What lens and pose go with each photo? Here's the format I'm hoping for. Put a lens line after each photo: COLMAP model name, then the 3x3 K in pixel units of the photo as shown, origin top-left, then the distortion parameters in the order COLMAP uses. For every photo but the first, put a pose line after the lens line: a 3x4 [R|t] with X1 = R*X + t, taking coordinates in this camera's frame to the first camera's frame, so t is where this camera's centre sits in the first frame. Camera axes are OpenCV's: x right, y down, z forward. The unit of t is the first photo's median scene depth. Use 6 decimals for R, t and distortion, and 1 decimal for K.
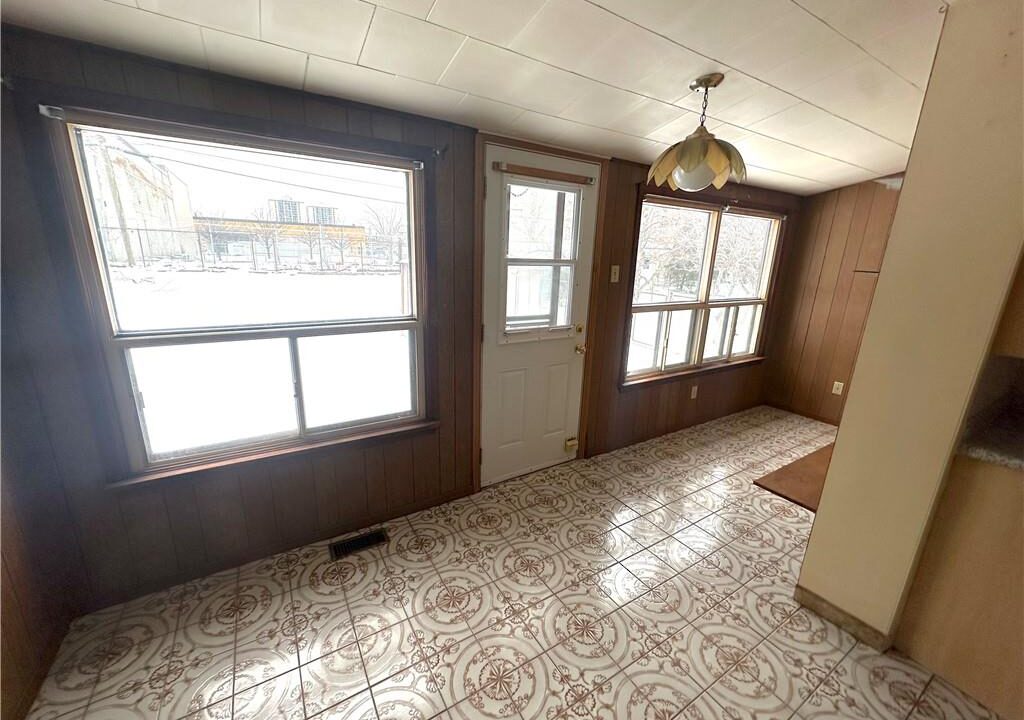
lens RADIAL K [[408.3, 0, 519.0], [0, 408.3, 362.5], [0, 0, 1]] dist [-0.002009, 0.000159]
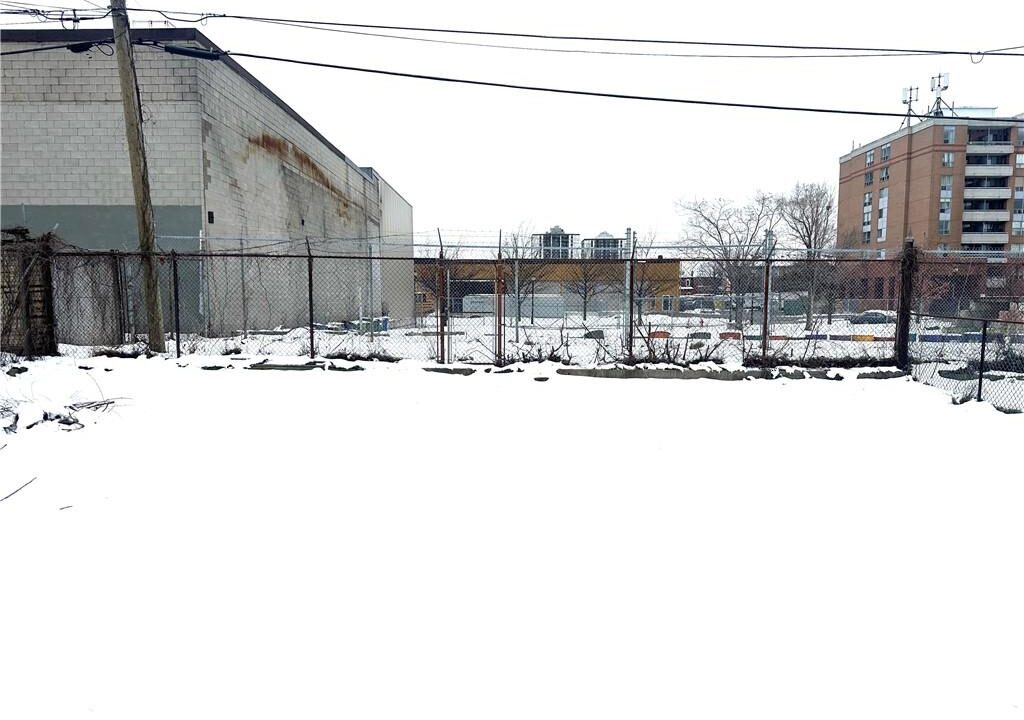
lens RADIAL K [[648.4, 0, 512.8], [0, 648.4, 359.8], [0, 0, 1]] dist [-0.031847, -0.001834]
pose [[0.847572, 0.015866, -0.530444, -0.234981], [-0.111867, 0.982434, -0.149360, -0.113469], [0.518756, 0.185932, 0.834459, 0.430996]]
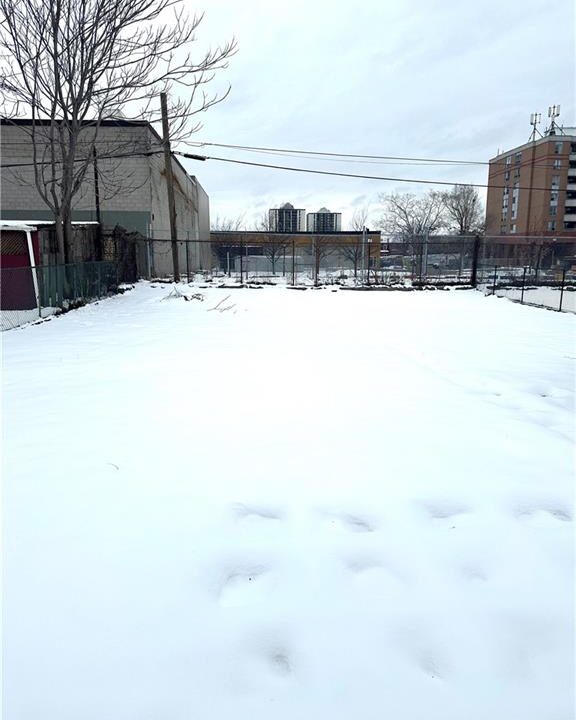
lens RADIAL K [[536.5, 0, 288.4], [0, 536.5, 362.4], [0, 0, 1]] dist [0.004763, -0.015187]
pose [[0.892654, 0.051116, -0.447834, -0.127337], [-0.088321, 0.994125, -0.062577, -0.007089], [0.442004, 0.095413, 0.891924, 0.053221]]
